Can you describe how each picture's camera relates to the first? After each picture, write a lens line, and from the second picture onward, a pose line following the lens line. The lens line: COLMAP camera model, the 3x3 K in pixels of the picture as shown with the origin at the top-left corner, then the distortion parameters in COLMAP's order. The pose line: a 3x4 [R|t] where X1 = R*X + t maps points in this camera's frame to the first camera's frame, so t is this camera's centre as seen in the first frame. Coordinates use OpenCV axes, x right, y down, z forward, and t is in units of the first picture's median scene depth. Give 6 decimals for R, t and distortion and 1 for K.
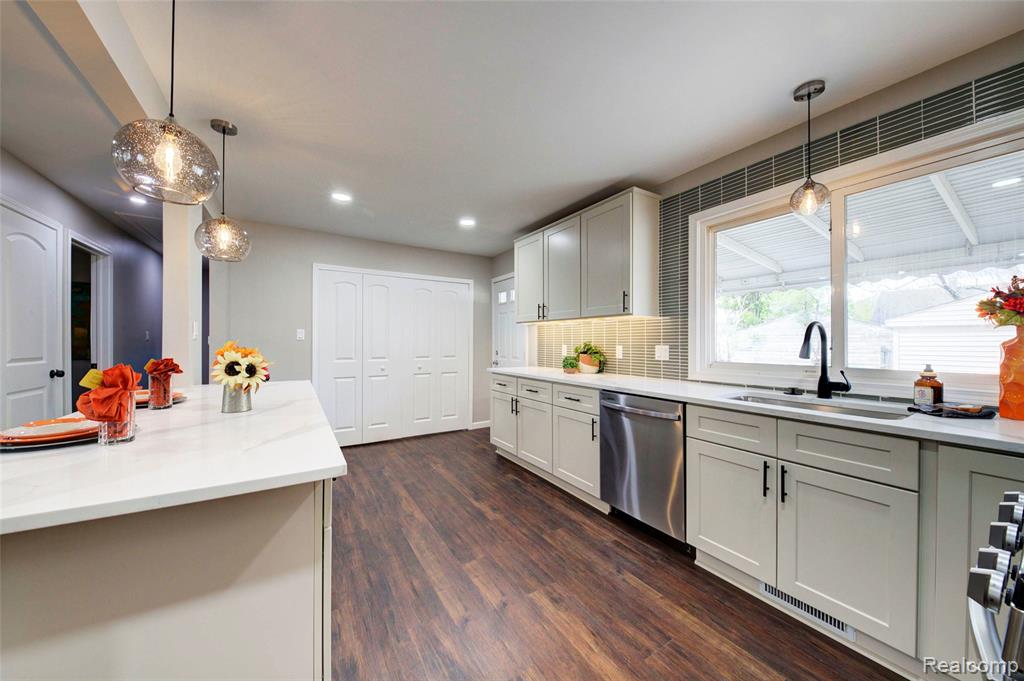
lens RADIAL K [[351.2, 0, 512.7], [0, 351.2, 342.9], [0, 0, 1]] dist [0.001651, -0.002034]
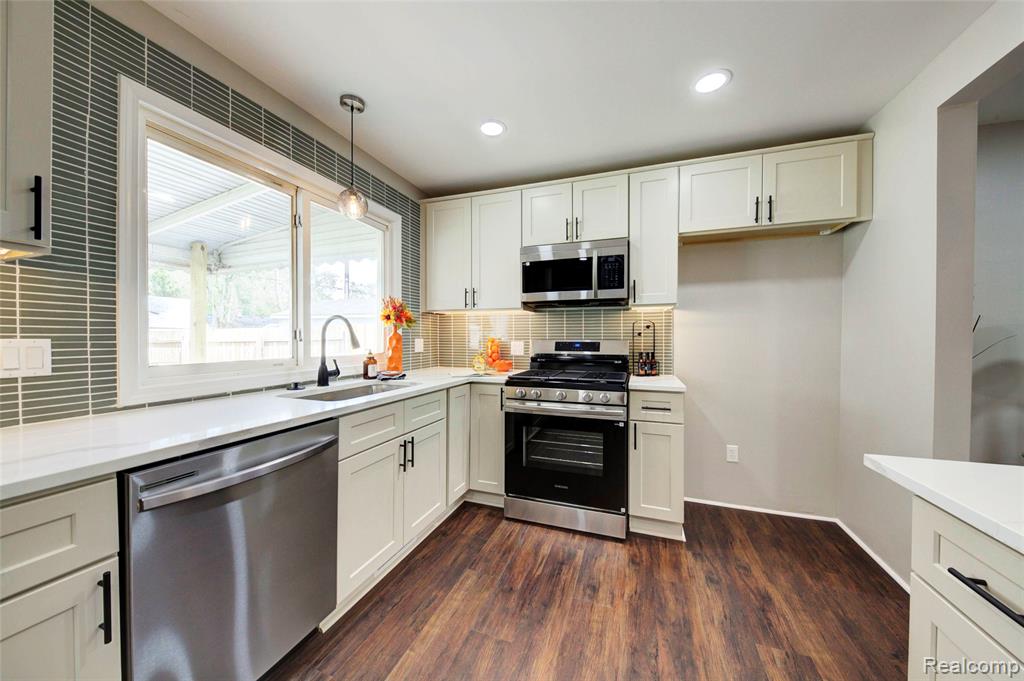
lens RADIAL K [[351.2, 0, 510.3], [0, 351.2, 341.9], [0, 0, 1]] dist [0.001651, -0.002034]
pose [[-0.612845, -0.017285, 0.790014, -0.253834], [-0.008014, 0.999845, 0.015659, 0.000244], [-0.790163, 0.003265, -0.612888, 0.974445]]
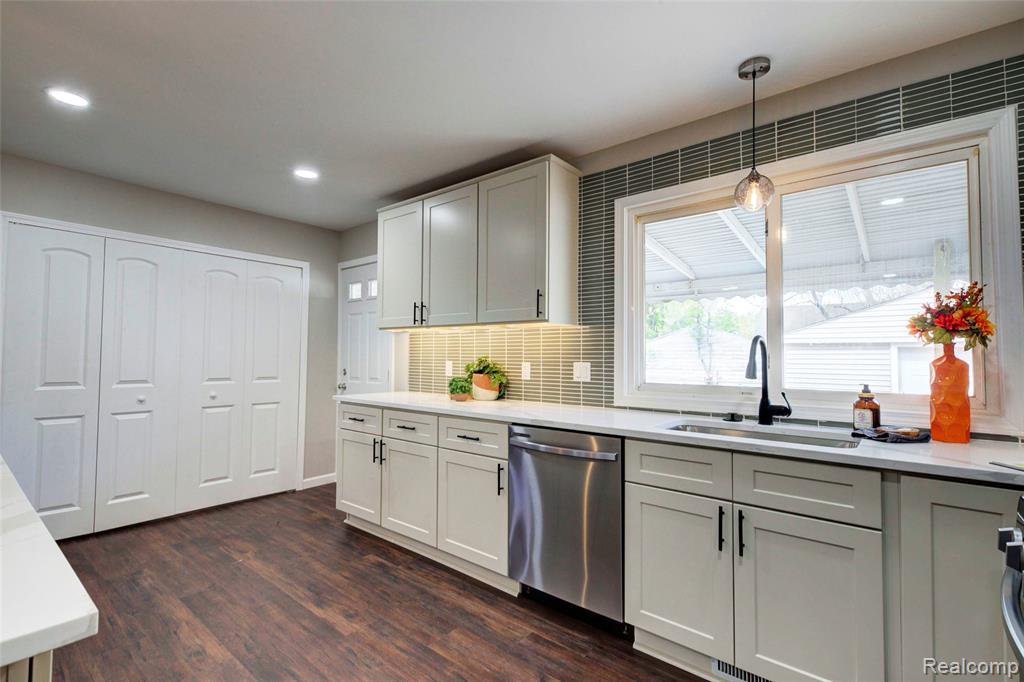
lens RADIAL K [[469.5, 0, 514.5], [0, 469.5, 344.7], [0, 0, 1]] dist [0.011512, -0.001458]
pose [[0.947462, 0.015234, 0.319505, -0.056174], [-0.006169, 0.999550, -0.029365, -0.000485], [-0.319809, 0.025851, 0.947129, 0.078582]]
